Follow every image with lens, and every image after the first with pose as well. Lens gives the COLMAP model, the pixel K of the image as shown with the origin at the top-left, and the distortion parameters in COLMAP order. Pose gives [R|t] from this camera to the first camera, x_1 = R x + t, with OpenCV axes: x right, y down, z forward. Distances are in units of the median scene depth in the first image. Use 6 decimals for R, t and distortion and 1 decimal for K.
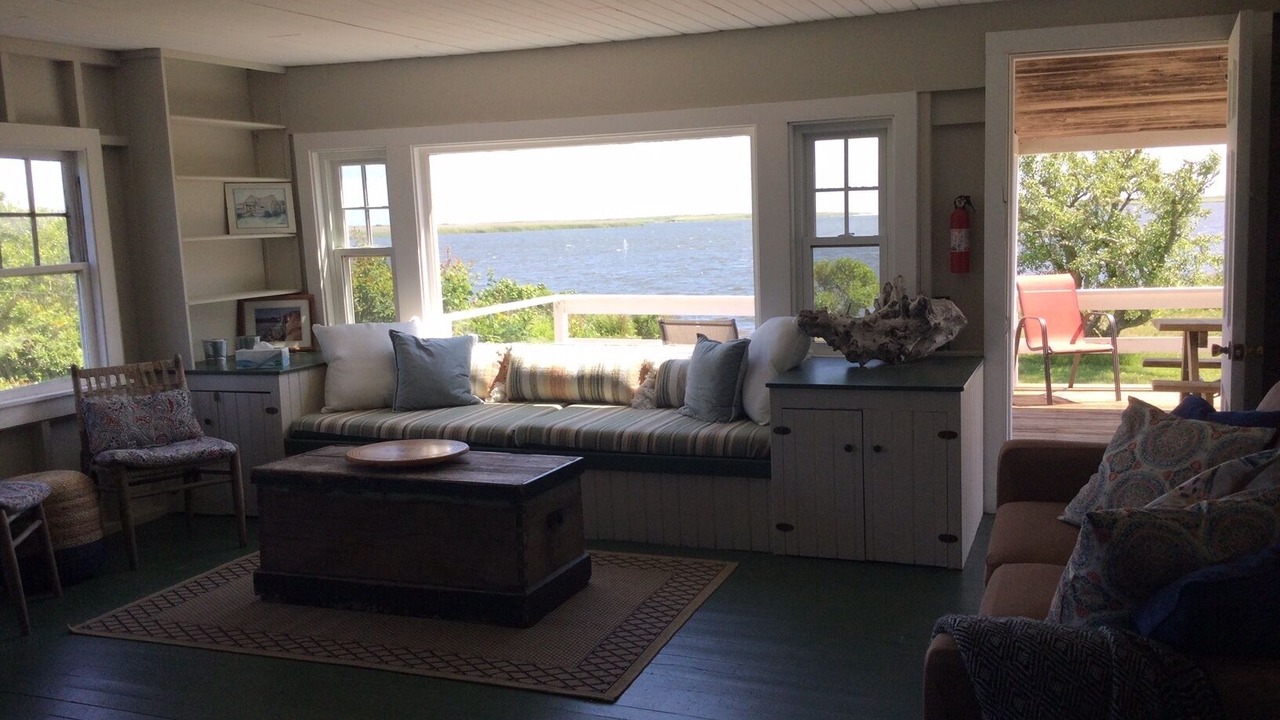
lens RADIAL K [[1191.0, 0, 640.0], [0, 1191.0, 360.0], [0, 0, 1]] dist [0.100121, -0.000415]
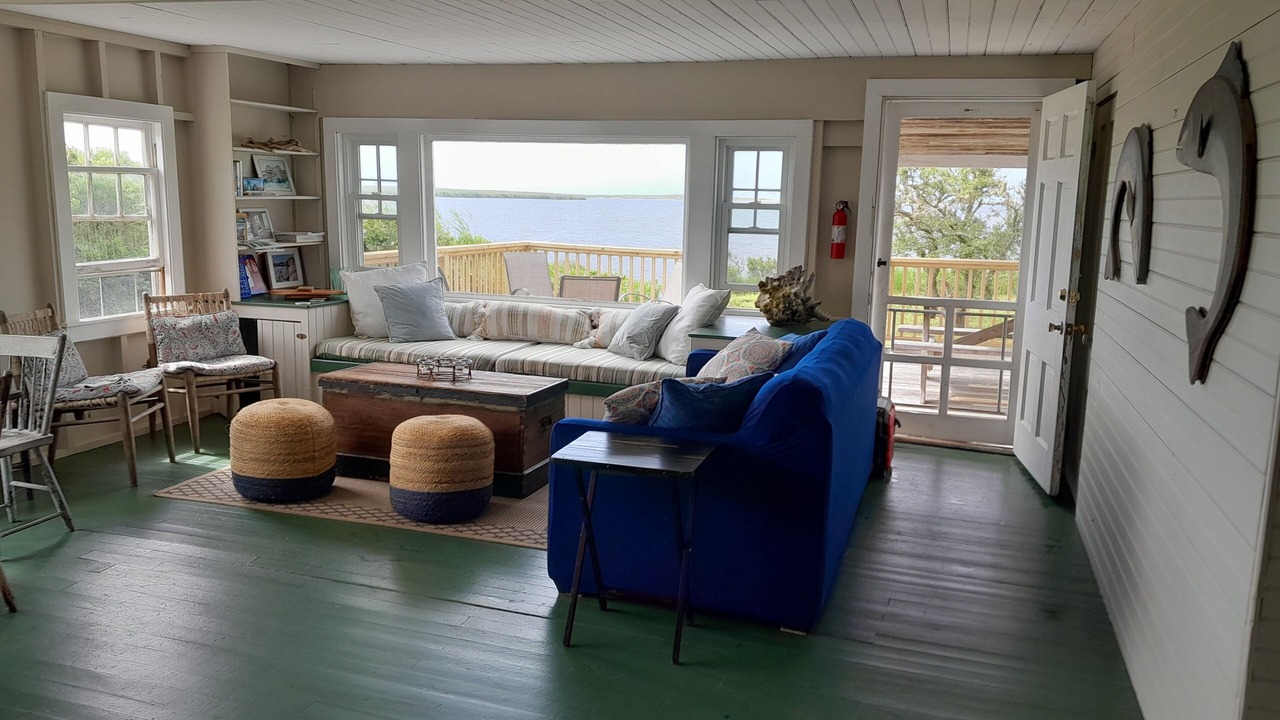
lens RADIAL K [[1037.1, 0, 640.0], [0, 1037.1, 360.0], [0, 0, 1]] dist [0.025798, -0.003184]
pose [[0.996538, 0.050883, 0.065750, -0.018264], [-0.053905, 0.997530, 0.045030, -0.002316], [-0.063296, -0.048418, 0.996820, -0.124158]]
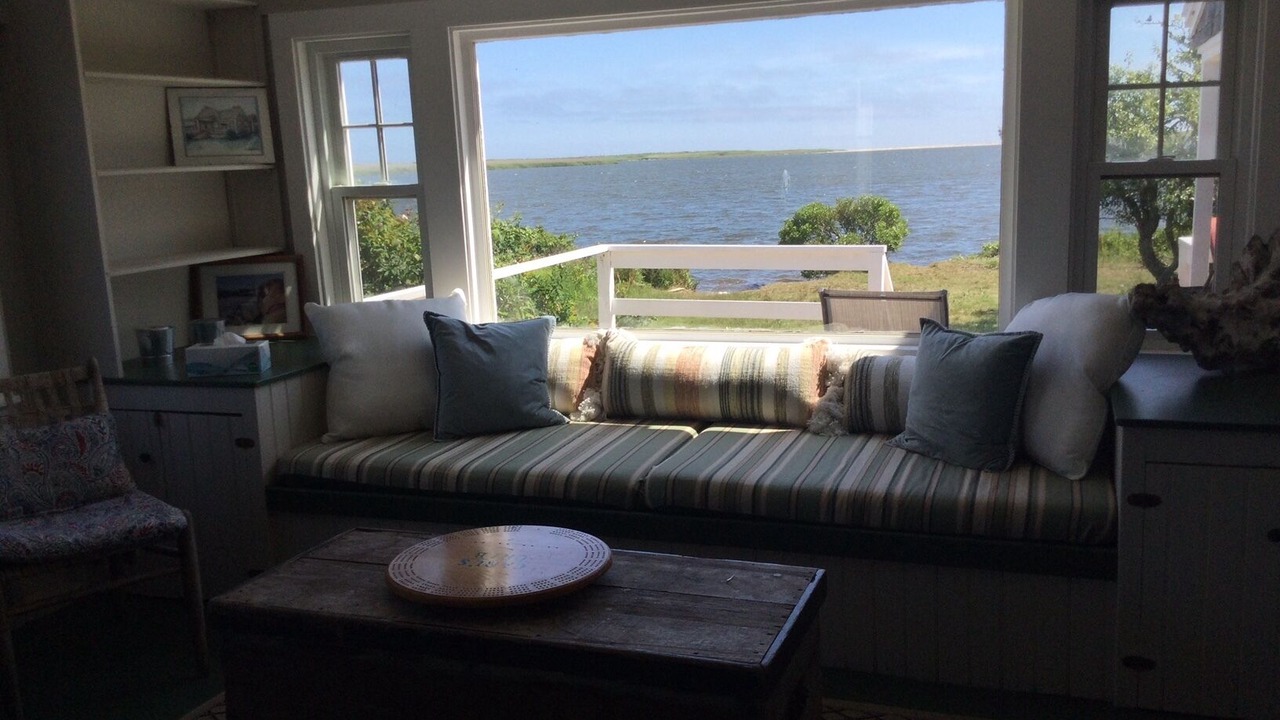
lens RADIAL K [[1143.0, 0, 638.9], [0, 1143.0, 349.2], [0, 0, 1]] dist [0.049309, -0.014458]
pose [[0.999375, -0.008985, 0.034184, -0.113410], [0.007356, 0.998845, 0.047475, -0.033145], [-0.034571, -0.047194, 0.998287, 0.371920]]
